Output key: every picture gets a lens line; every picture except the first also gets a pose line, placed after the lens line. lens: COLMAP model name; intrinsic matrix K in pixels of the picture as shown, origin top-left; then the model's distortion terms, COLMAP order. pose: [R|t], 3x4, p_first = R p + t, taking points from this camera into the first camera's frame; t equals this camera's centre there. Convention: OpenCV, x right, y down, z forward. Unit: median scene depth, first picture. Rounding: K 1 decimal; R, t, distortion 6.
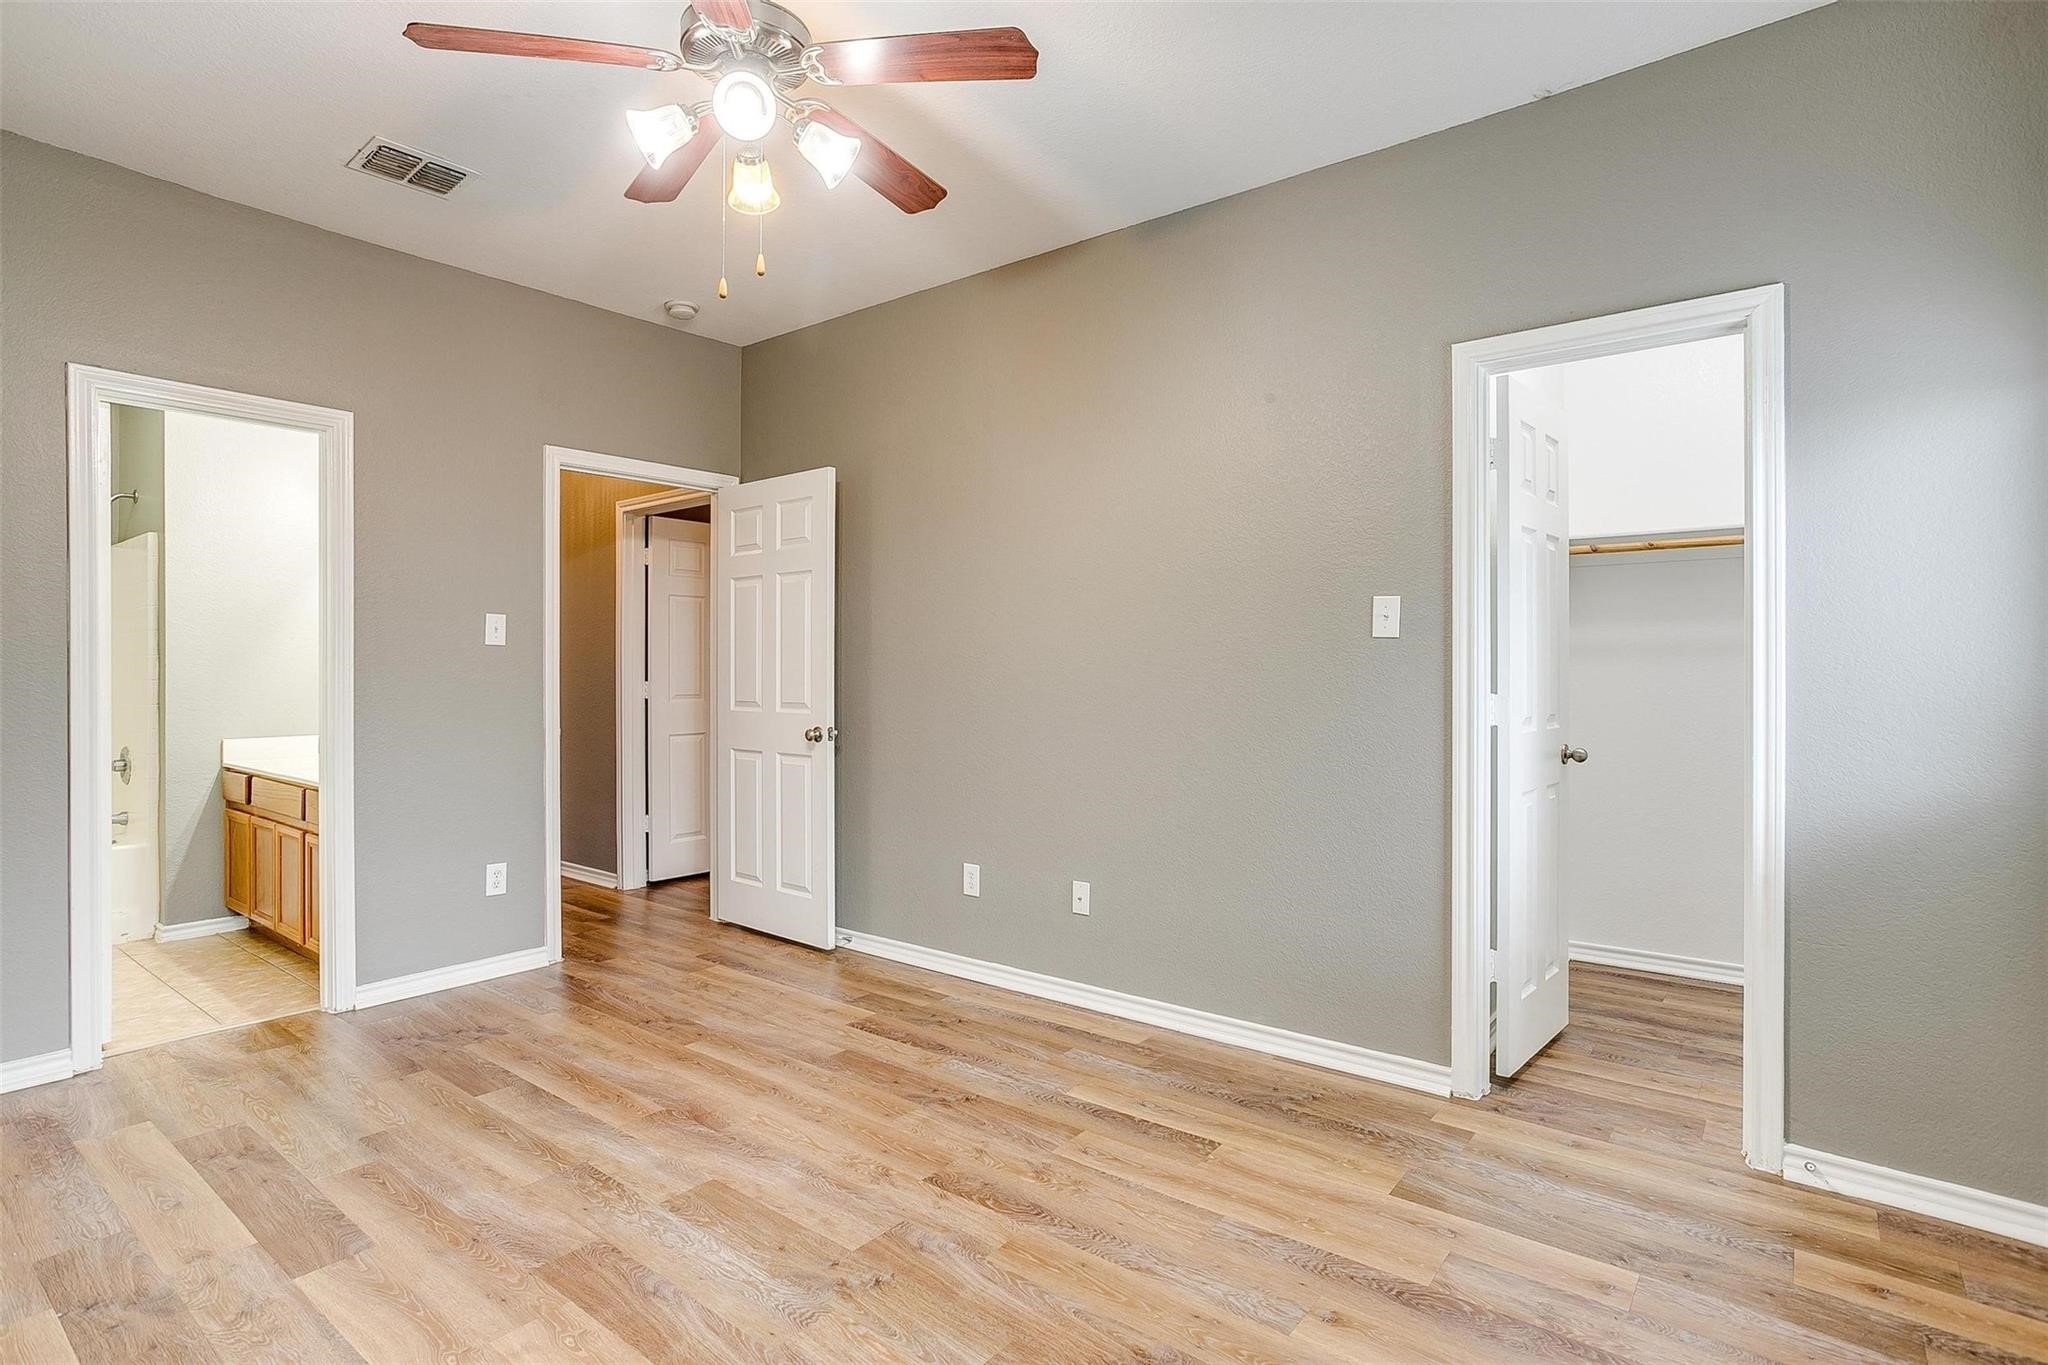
lens RADIAL K [[1184.2, 0, 1026.7], [0, 1184.2, 689.5], [0, 0, 1]] dist [-0.004228, 0.001551]
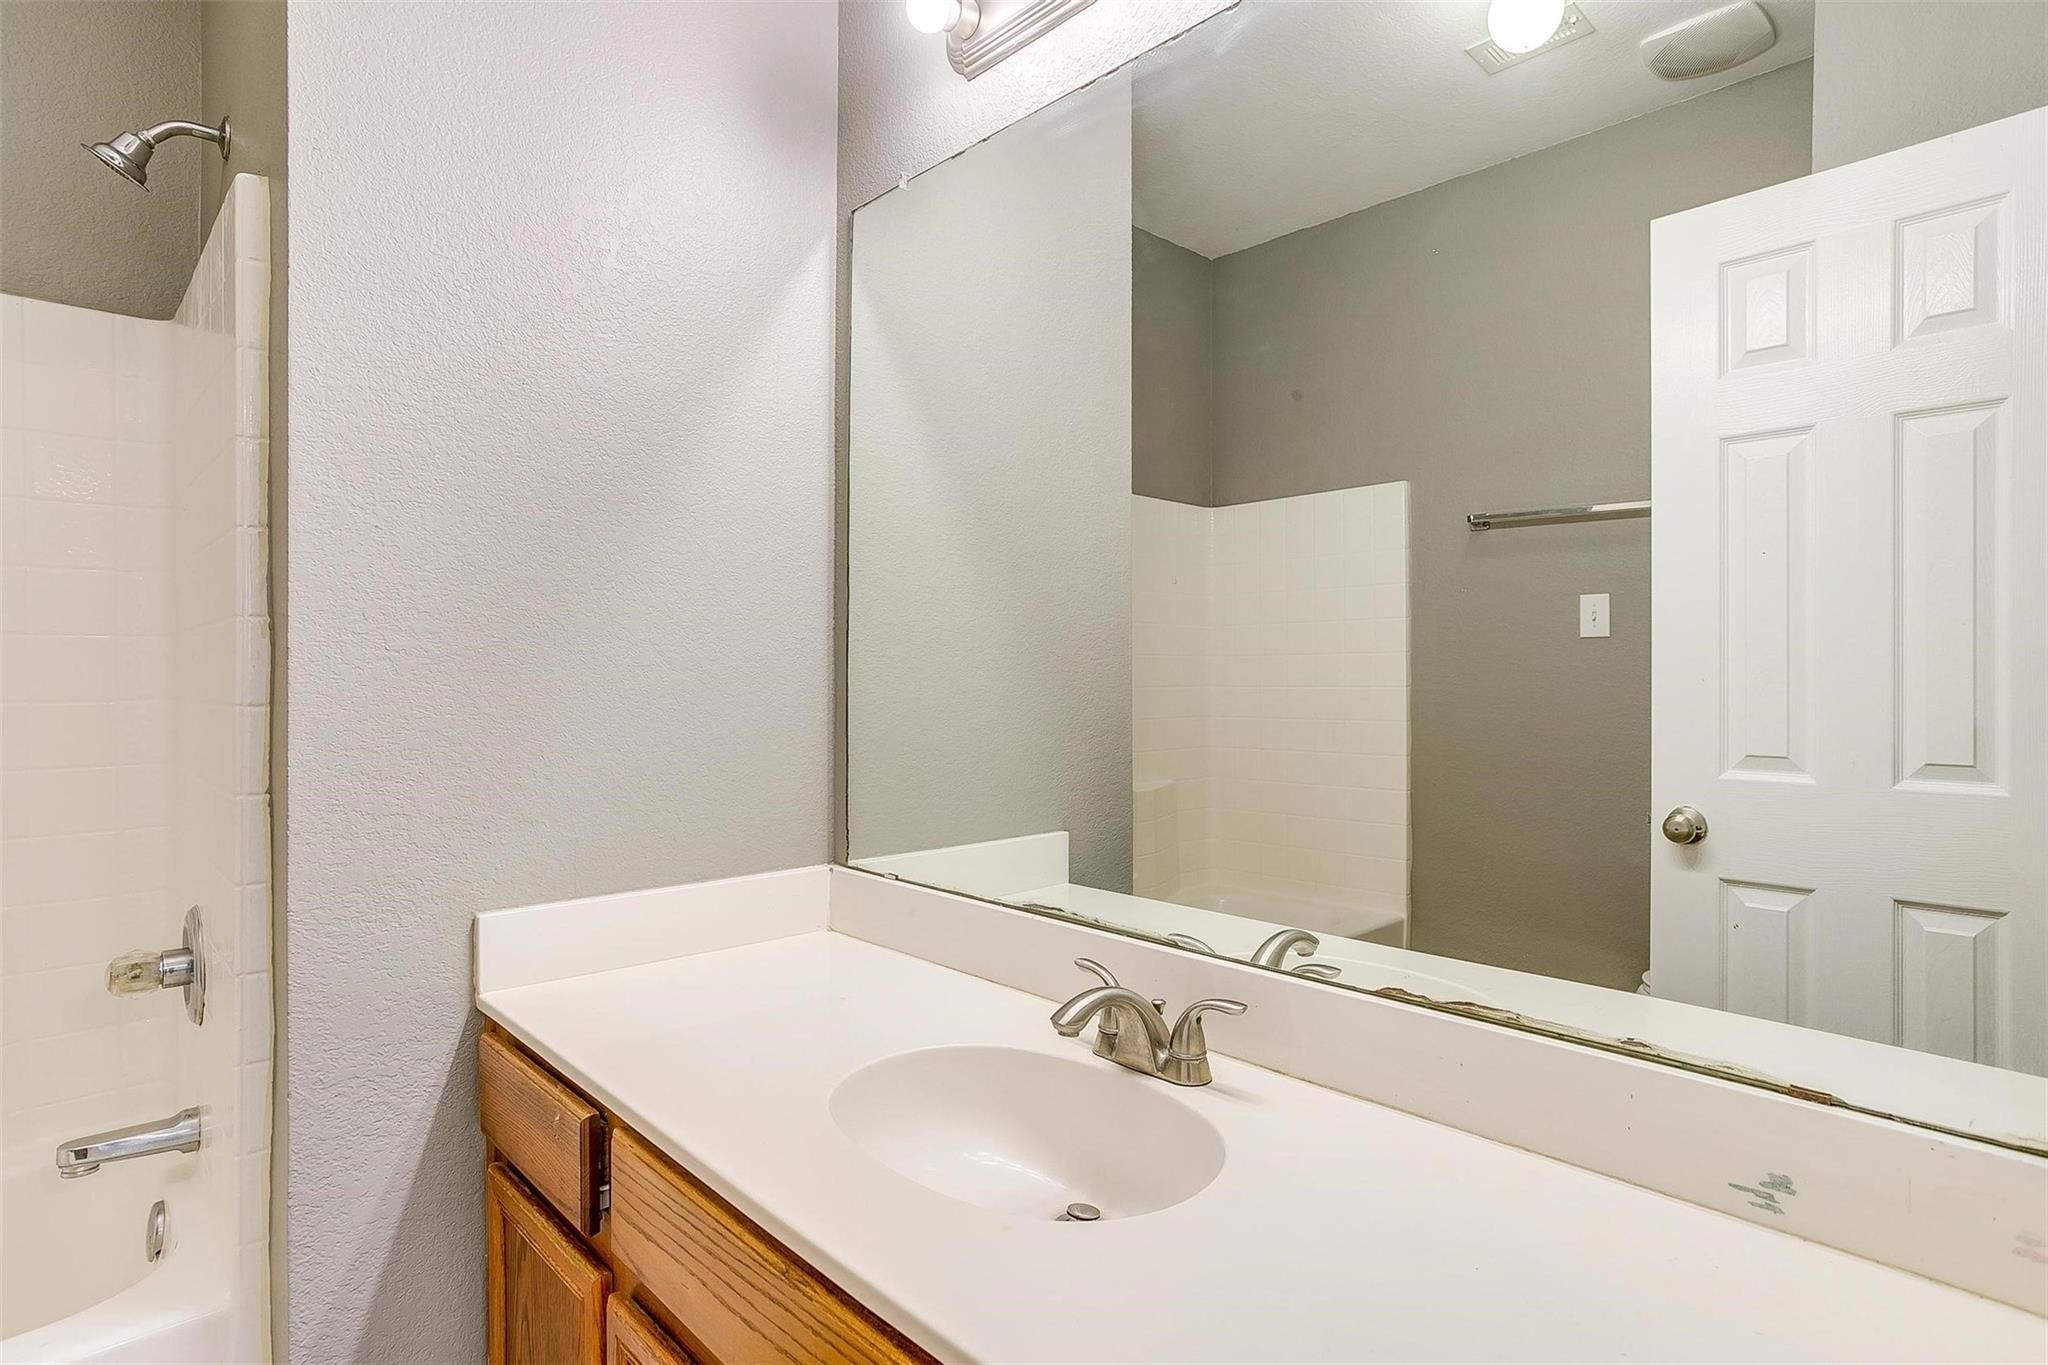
lens RADIAL K [[1184.2, 0, 1017.9], [0, 1184.2, 684.8], [0, 0, 1]] dist [-0.004228, 0.001551]
pose [[0.990973, -0.006454, -0.133910, -0.514100], [0.004992, 0.999924, -0.011246, -0.008547], [0.133972, 0.010476, 0.990930, 0.736463]]
